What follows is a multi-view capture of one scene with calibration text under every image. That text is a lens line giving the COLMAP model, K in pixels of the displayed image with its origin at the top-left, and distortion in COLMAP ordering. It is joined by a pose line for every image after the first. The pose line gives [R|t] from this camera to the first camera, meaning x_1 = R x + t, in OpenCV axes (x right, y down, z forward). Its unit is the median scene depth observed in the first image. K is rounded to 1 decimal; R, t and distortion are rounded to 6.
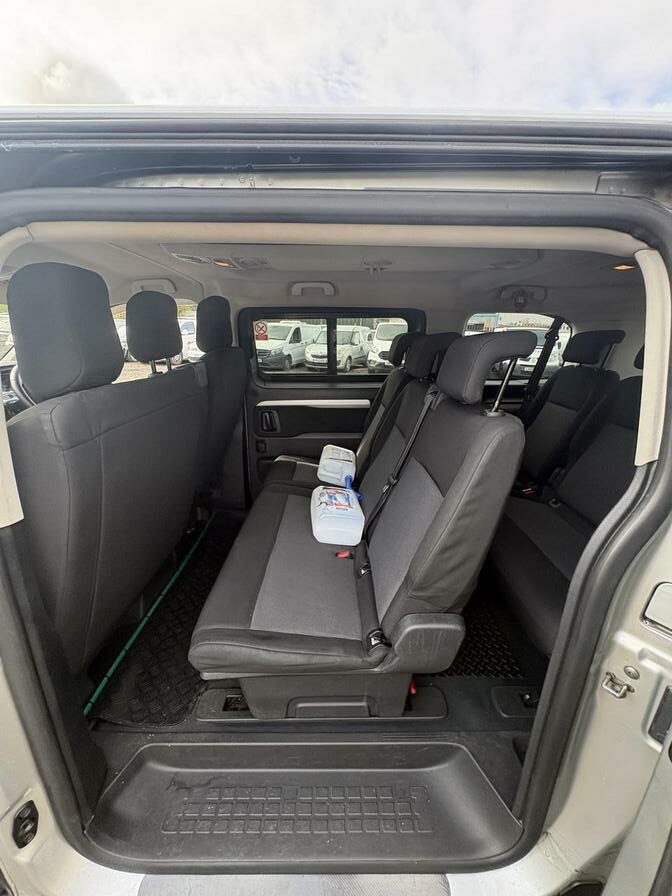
lens RADIAL K [[361.8, 0, 333.0], [0, 361.8, 447.5], [0, 0, 1]] dist [0.000585, 0.000482]
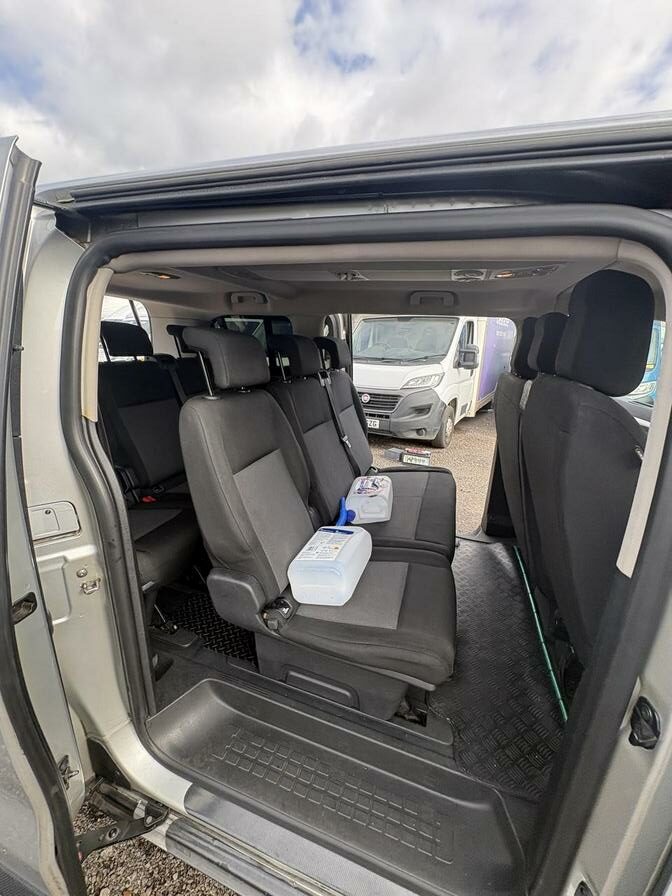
lens RADIAL K [[360.9, 0, 338.3], [0, 360.9, 442.6], [0, 0, 1]] dist [-0.002996, 0.000186]
pose [[0.934803, 0.138252, -0.327155, 0.538289], [-0.154544, 0.987689, -0.024204, 0.008554], [0.319781, 0.073185, 0.944661, -0.005388]]
